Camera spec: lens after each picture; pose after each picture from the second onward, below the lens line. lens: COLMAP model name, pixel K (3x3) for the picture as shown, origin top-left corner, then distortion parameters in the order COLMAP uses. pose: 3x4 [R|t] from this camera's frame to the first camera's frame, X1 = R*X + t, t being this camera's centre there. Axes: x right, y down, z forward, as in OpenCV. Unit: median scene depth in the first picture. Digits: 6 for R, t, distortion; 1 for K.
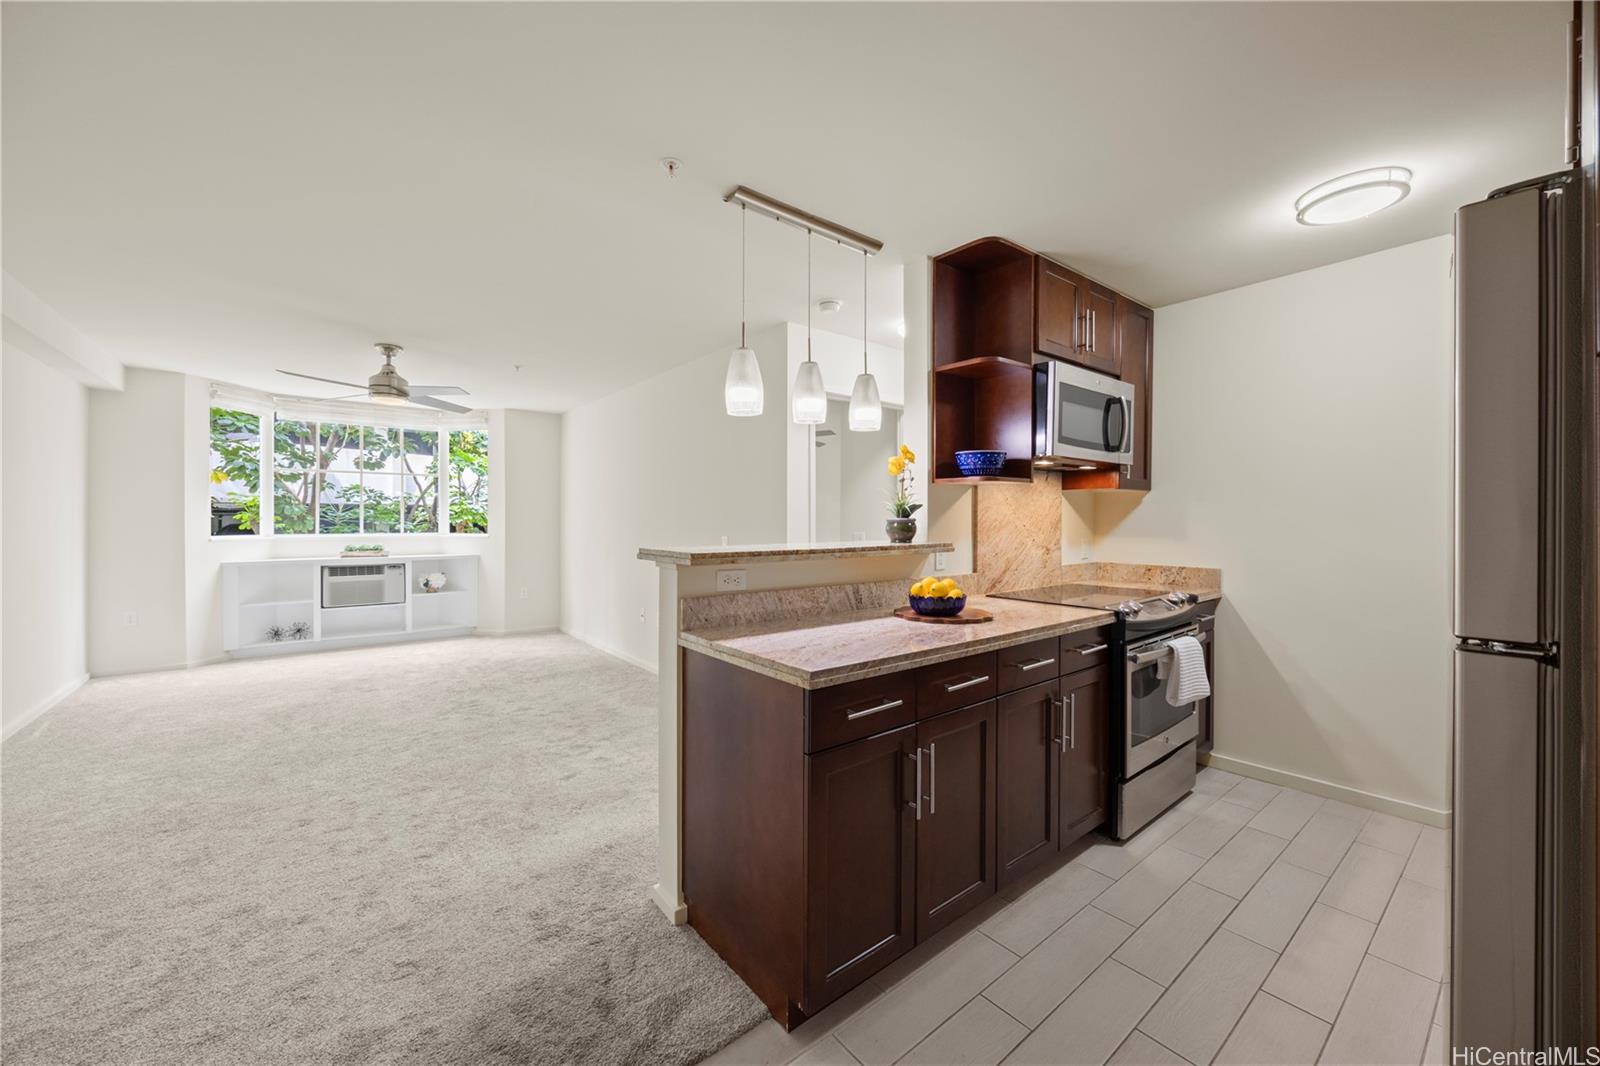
lens RADIAL K [[603.8, 0, 790.6], [0, 603.8, 523.5], [0, 0, 1]] dist [-0.002615, -0.000139]
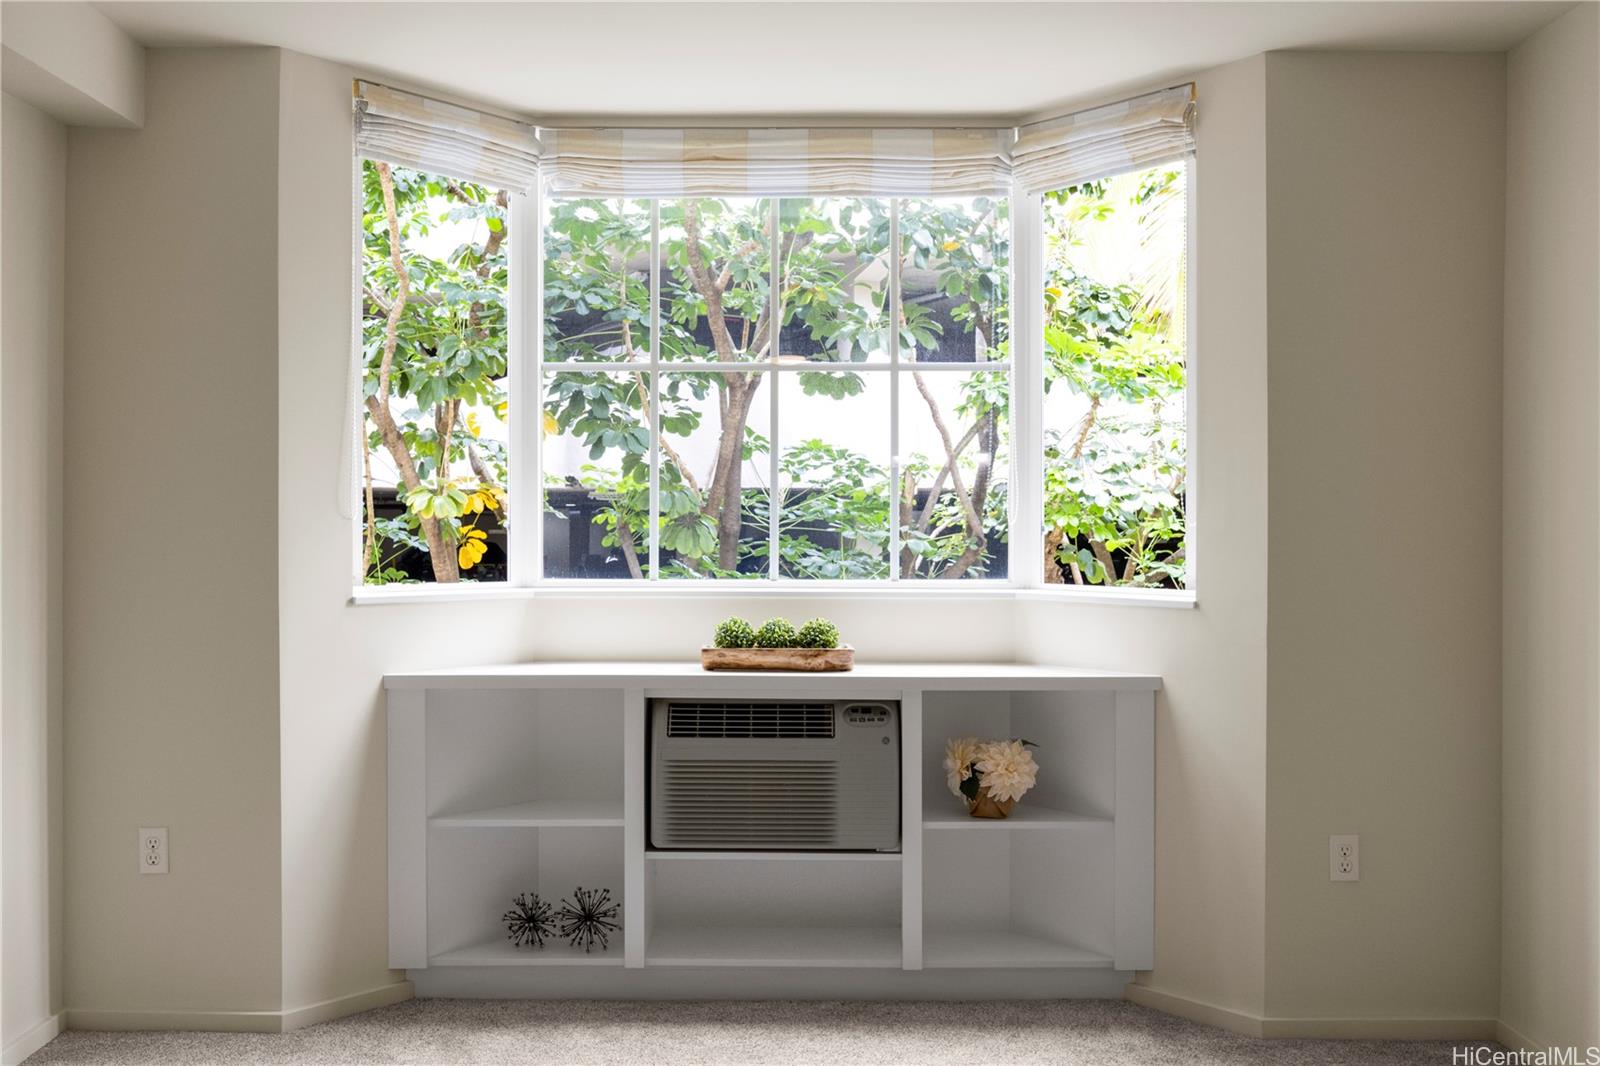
lens RADIAL K [[1319.1, 0, 800.7], [0, 1319.1, 536.3], [0, 0, 1]] dist [-0.002534, -0.005531]
pose [[0.791085, 0.006328, -0.611673, -0.547131], [-0.002891, 0.999974, 0.006607, -0.014497], [0.611699, -0.003458, 0.791083, 0.879568]]
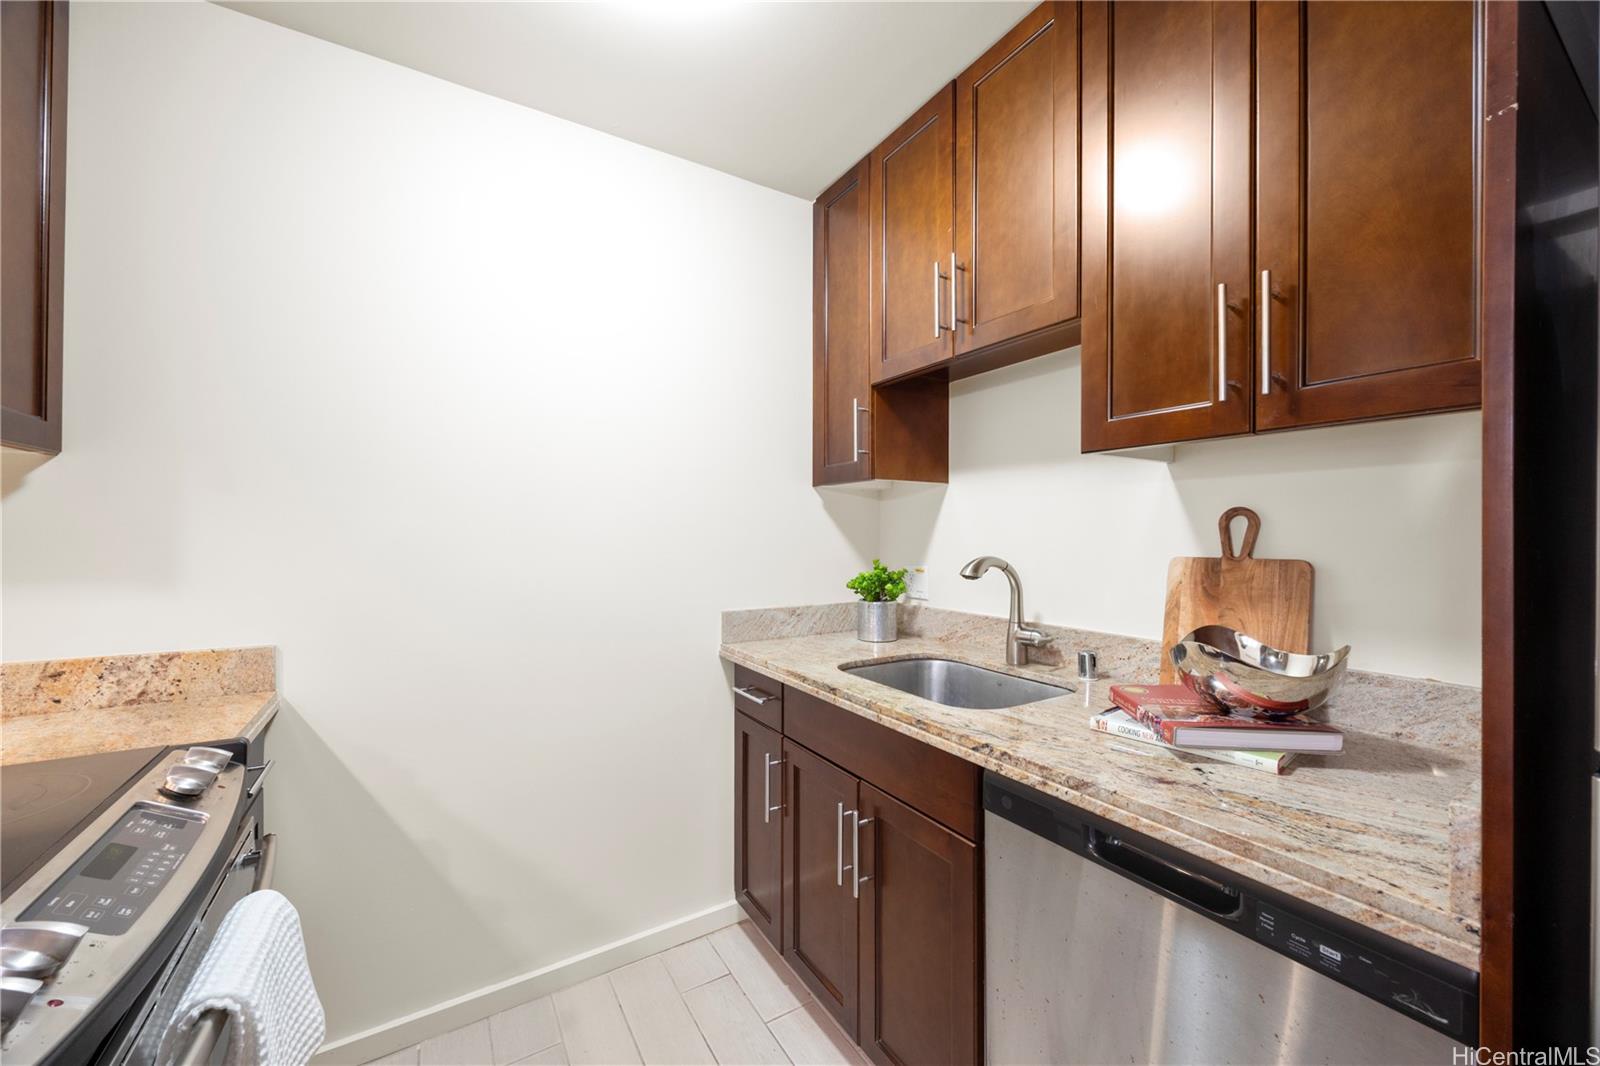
lens RADIAL K [[603.8, 0, 801.1], [0, 603.8, 536.7], [0, 0, 1]] dist [-0.002615, -0.000139]
pose [[0.110270, -0.001772, 0.993900, 0.277959], [0.000223, 0.999998, 0.001758, -0.004921], [-0.993902, 0.000028, 0.110270, 0.500185]]
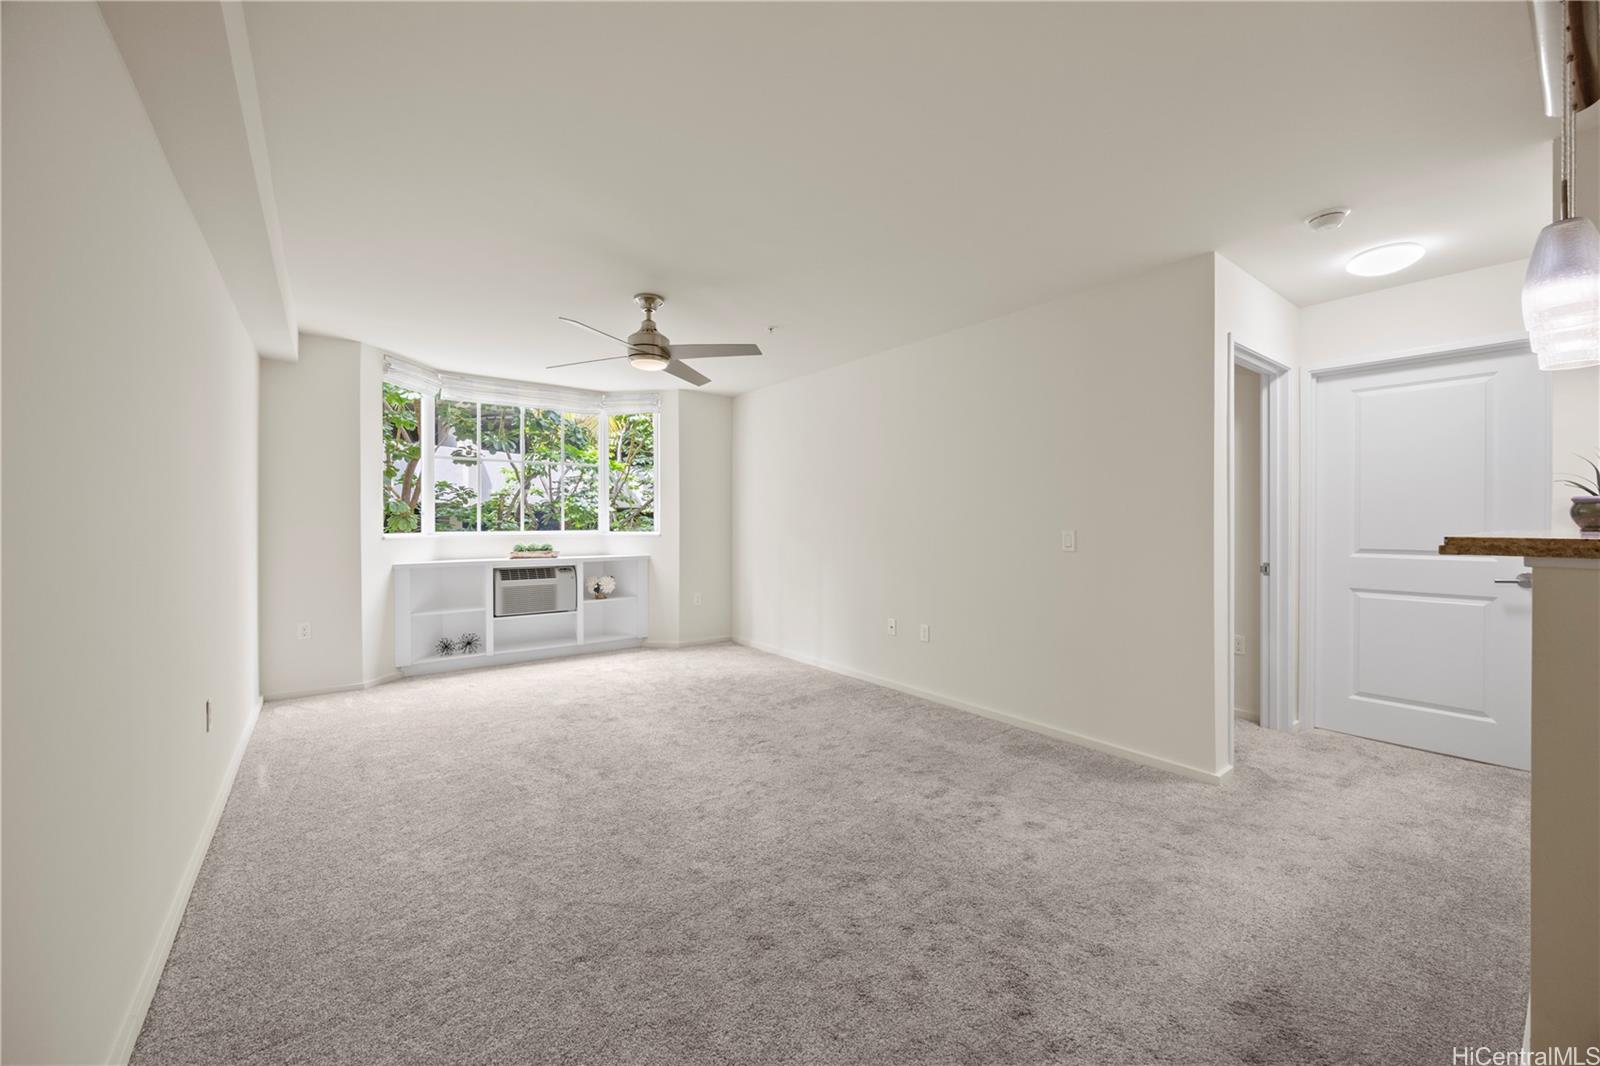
lens RADIAL K [[603.8, 0, 786.7], [0, 603.8, 524.1], [0, 0, 1]] dist [-0.002615, -0.000139]
pose [[0.999871, -0.002163, -0.015890, -0.539831], [0.002109, 0.999992, -0.003384, 0.017032], [0.015897, 0.003350, 0.999868, 0.219681]]
